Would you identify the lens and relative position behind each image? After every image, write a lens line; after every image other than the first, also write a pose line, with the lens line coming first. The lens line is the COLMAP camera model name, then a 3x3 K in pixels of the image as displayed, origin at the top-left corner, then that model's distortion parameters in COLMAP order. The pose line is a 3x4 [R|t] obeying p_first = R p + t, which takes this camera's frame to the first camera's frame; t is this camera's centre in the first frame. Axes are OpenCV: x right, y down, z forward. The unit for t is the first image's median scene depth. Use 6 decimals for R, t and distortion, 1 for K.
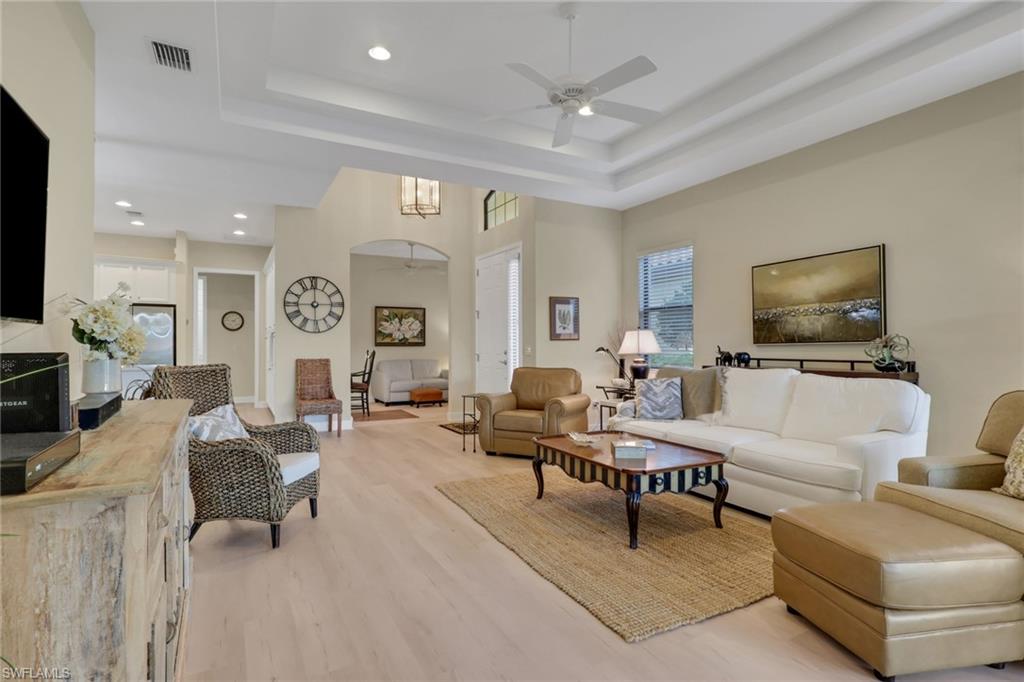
lens RADIAL K [[511.4, 0, 554.8], [0, 511.4, 346.4], [0, 0, 1]] dist [-0.005410, 0.000570]
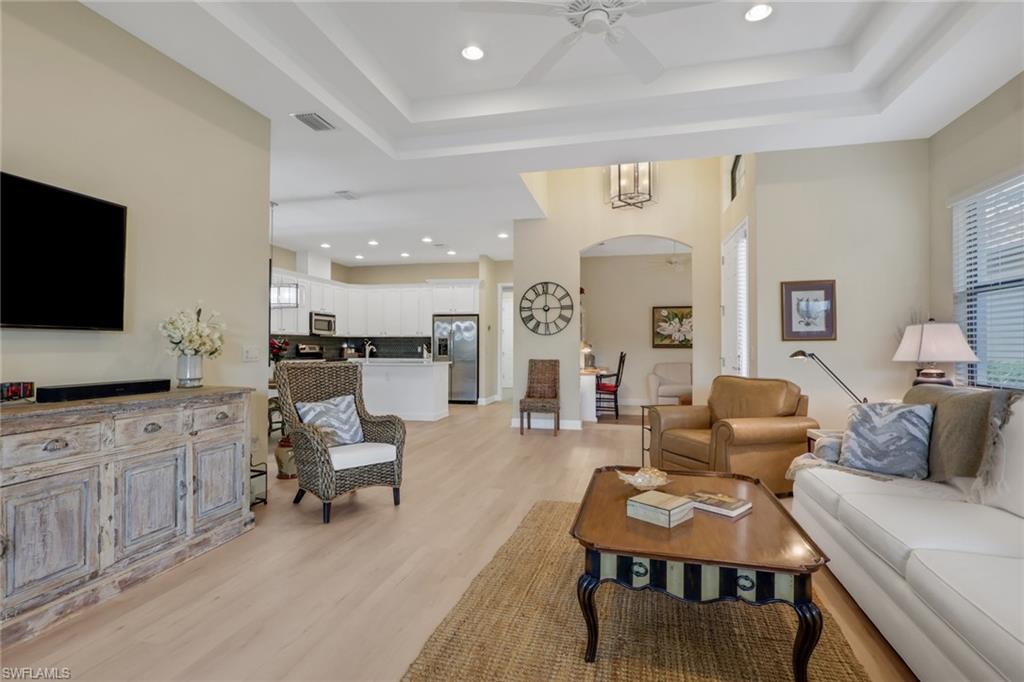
lens RADIAL K [[511.4, 0, 554.8], [0, 511.4, 346.4], [0, 0, 1]] dist [-0.005410, 0.000570]
pose [[0.707096, 0.001844, -0.707115, 0.298144], [-0.004534, 0.999988, -0.001926, -0.000954], [0.707103, 0.004568, 0.707096, 0.261213]]
